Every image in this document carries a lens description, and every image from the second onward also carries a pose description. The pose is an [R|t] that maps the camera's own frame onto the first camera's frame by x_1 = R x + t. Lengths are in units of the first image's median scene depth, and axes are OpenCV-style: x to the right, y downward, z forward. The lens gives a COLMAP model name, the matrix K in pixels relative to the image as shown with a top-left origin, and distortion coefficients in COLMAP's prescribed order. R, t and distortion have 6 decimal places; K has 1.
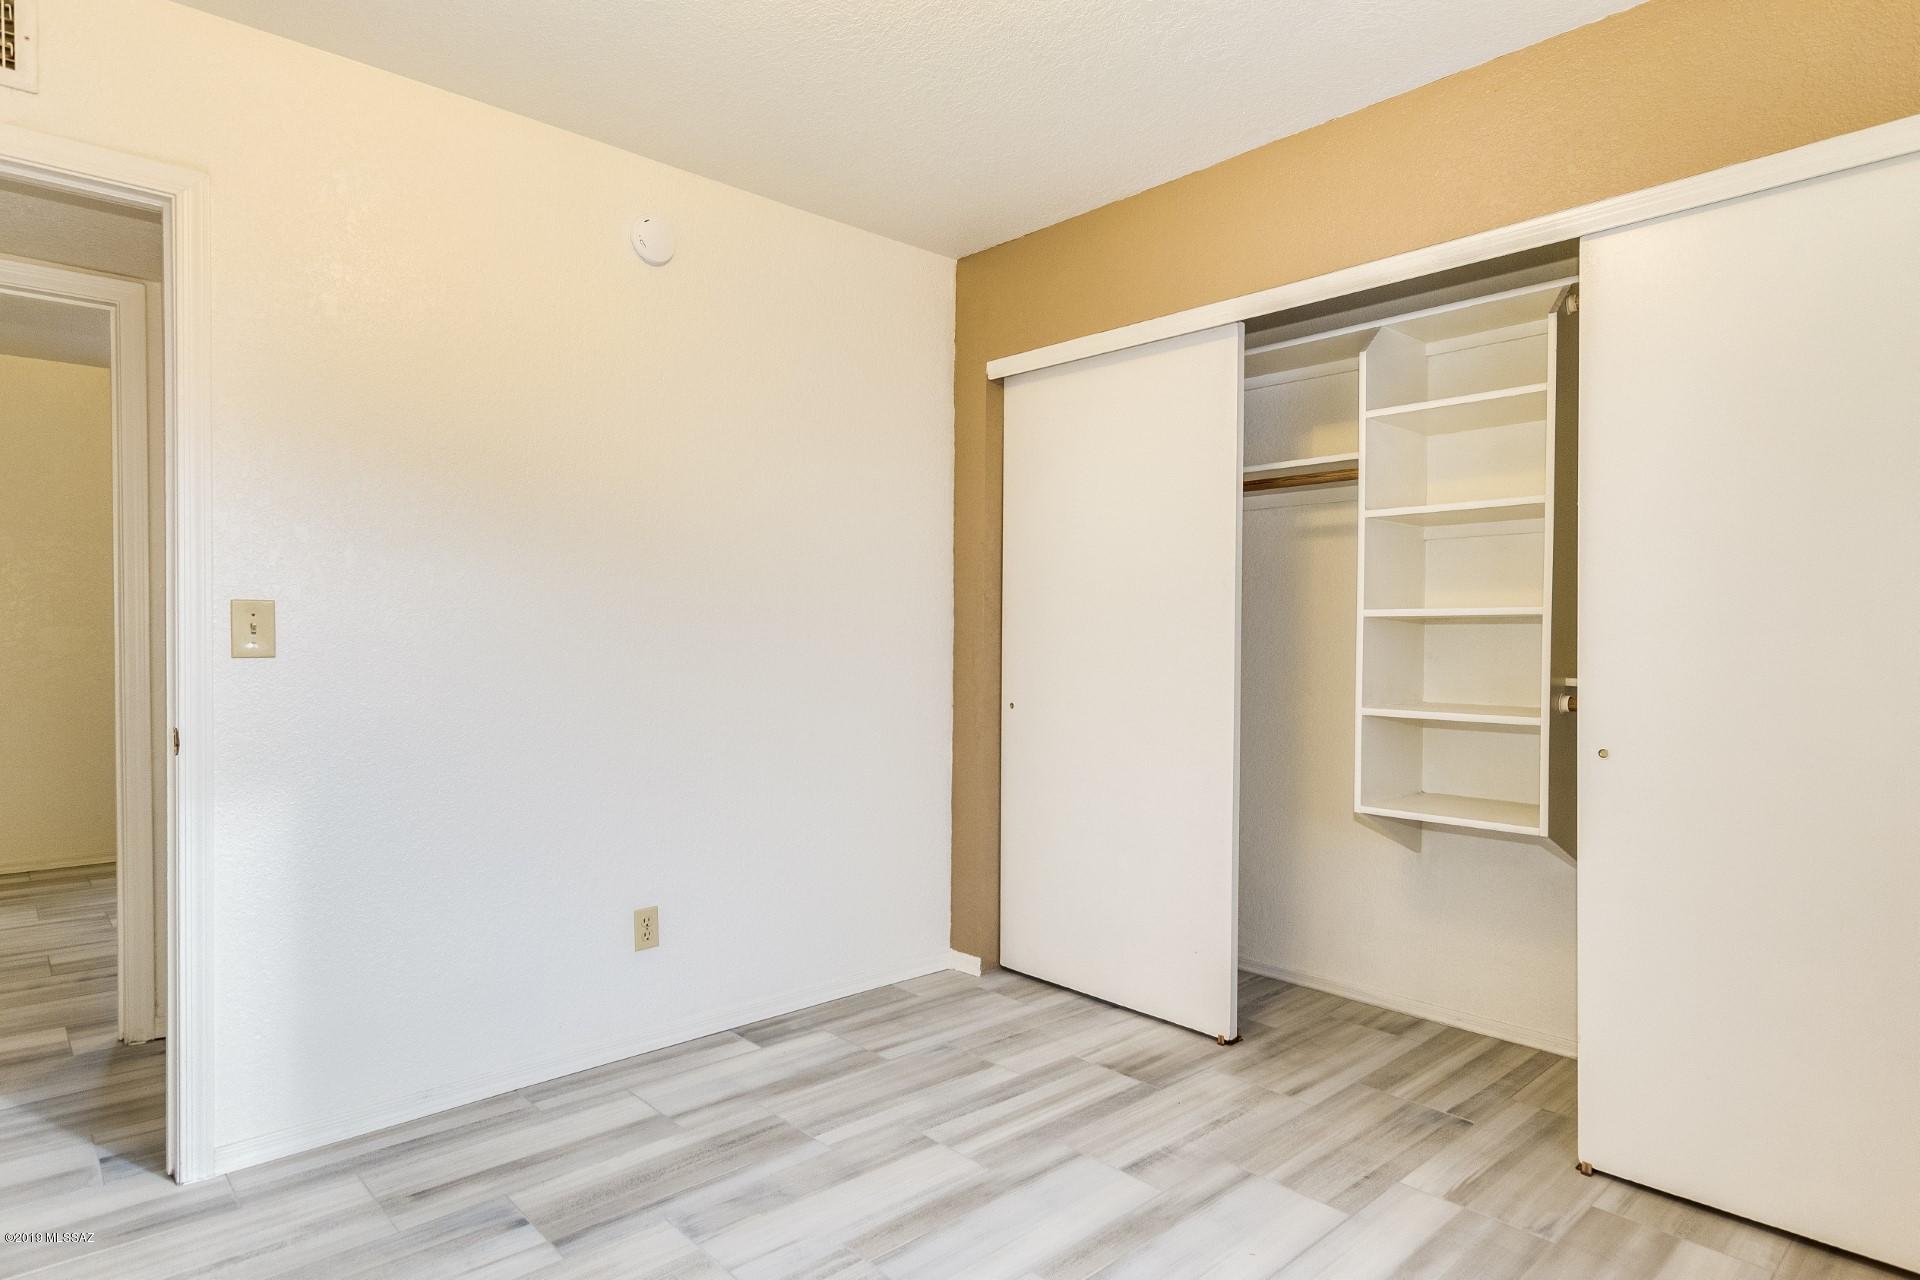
lens RADIAL K [[1063.8, 0, 960.0], [0, 1063.8, 640.0], [0, 0, 1]] dist [0.009907, -0.001816]
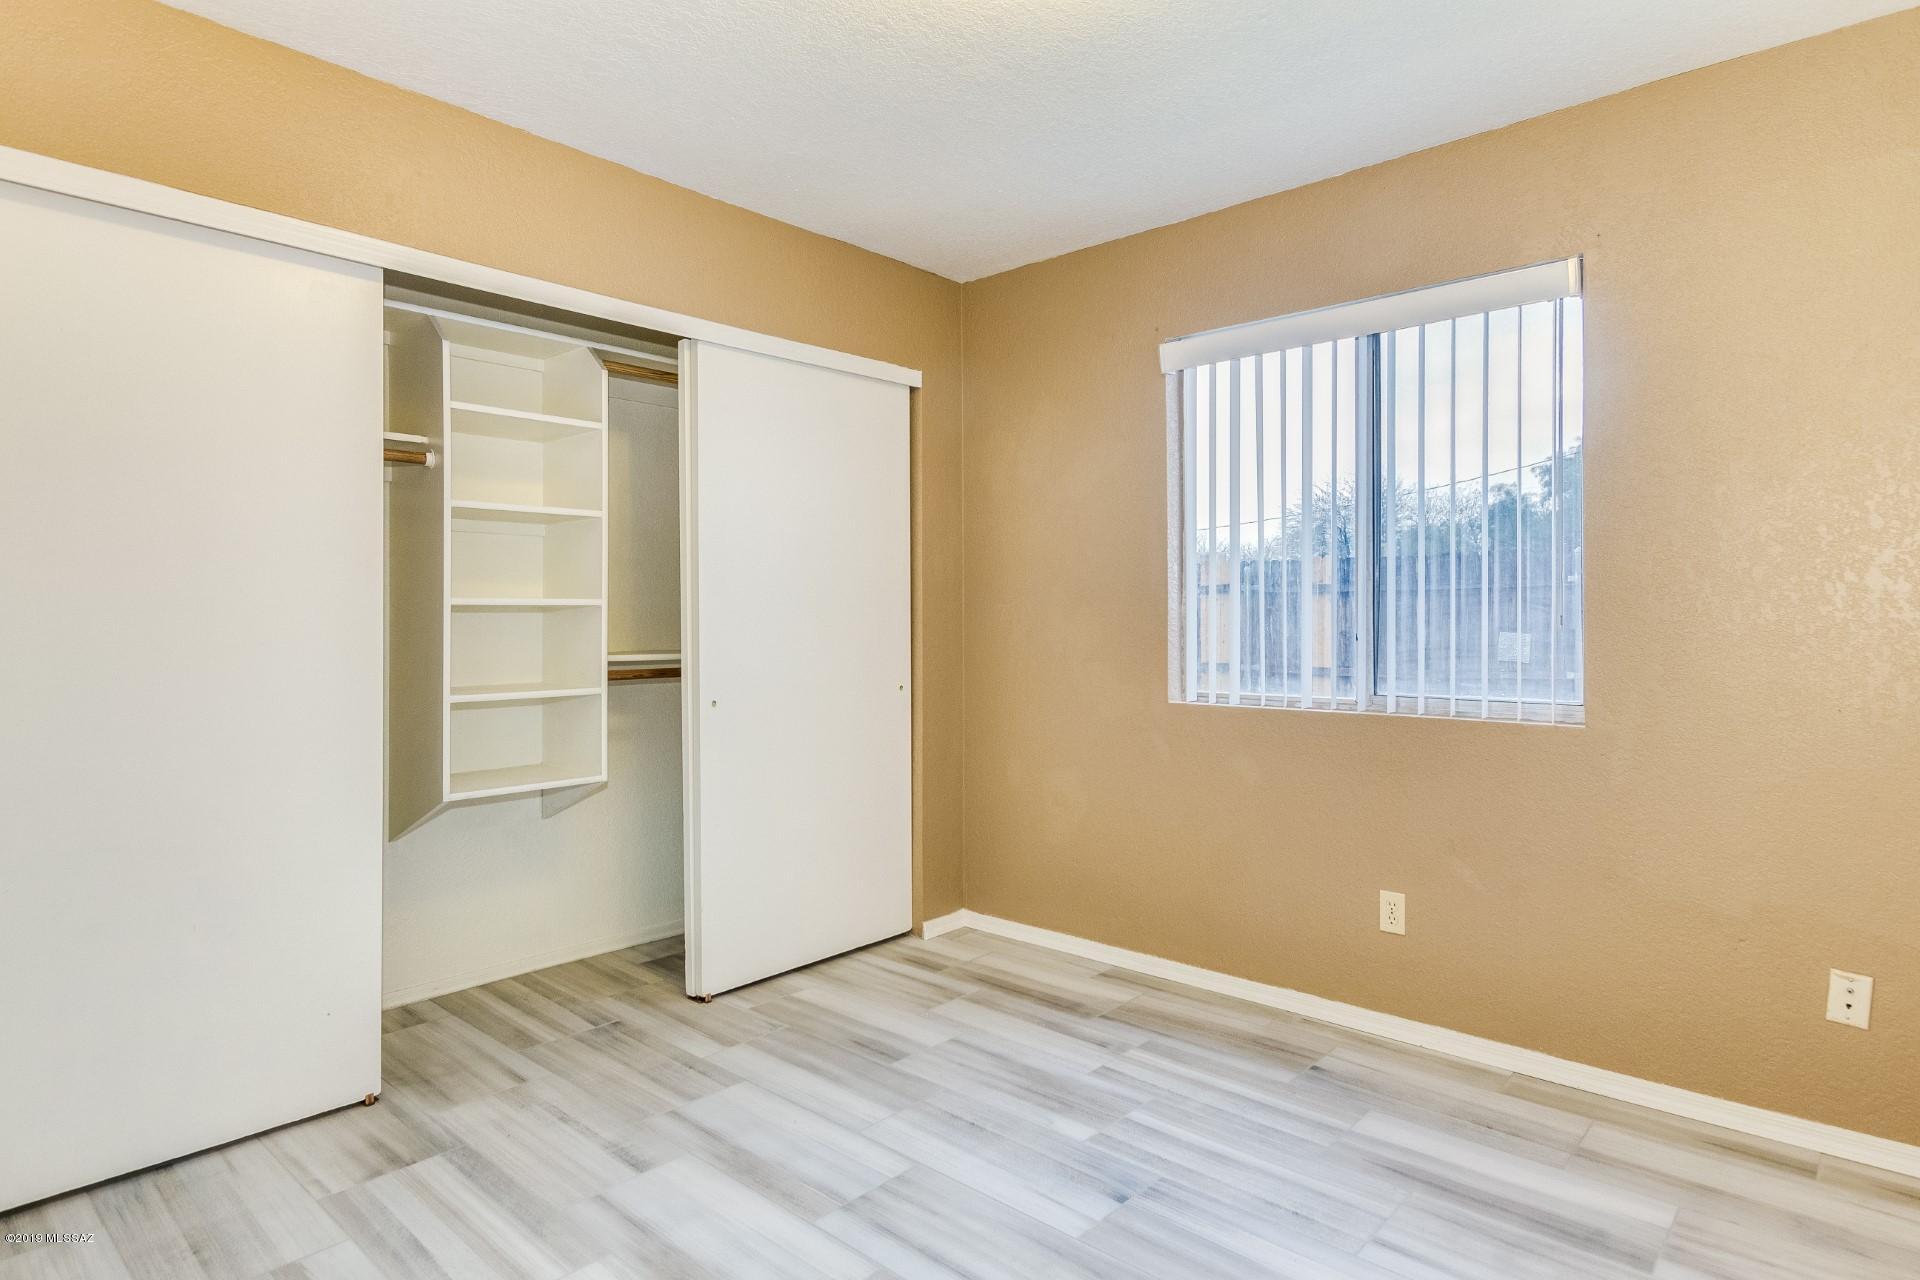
lens RADIAL K [[1061.0, 0, 947.0], [0, 1061.0, 618.5], [0, 0, 1]] dist [0.009739, -0.004131]
pose [[-0.077049, -0.008760, 0.996989, -0.718744], [0.009135, 0.999913, 0.009492, -0.017177], [-0.996985, 0.009838, -0.076962, 0.672635]]
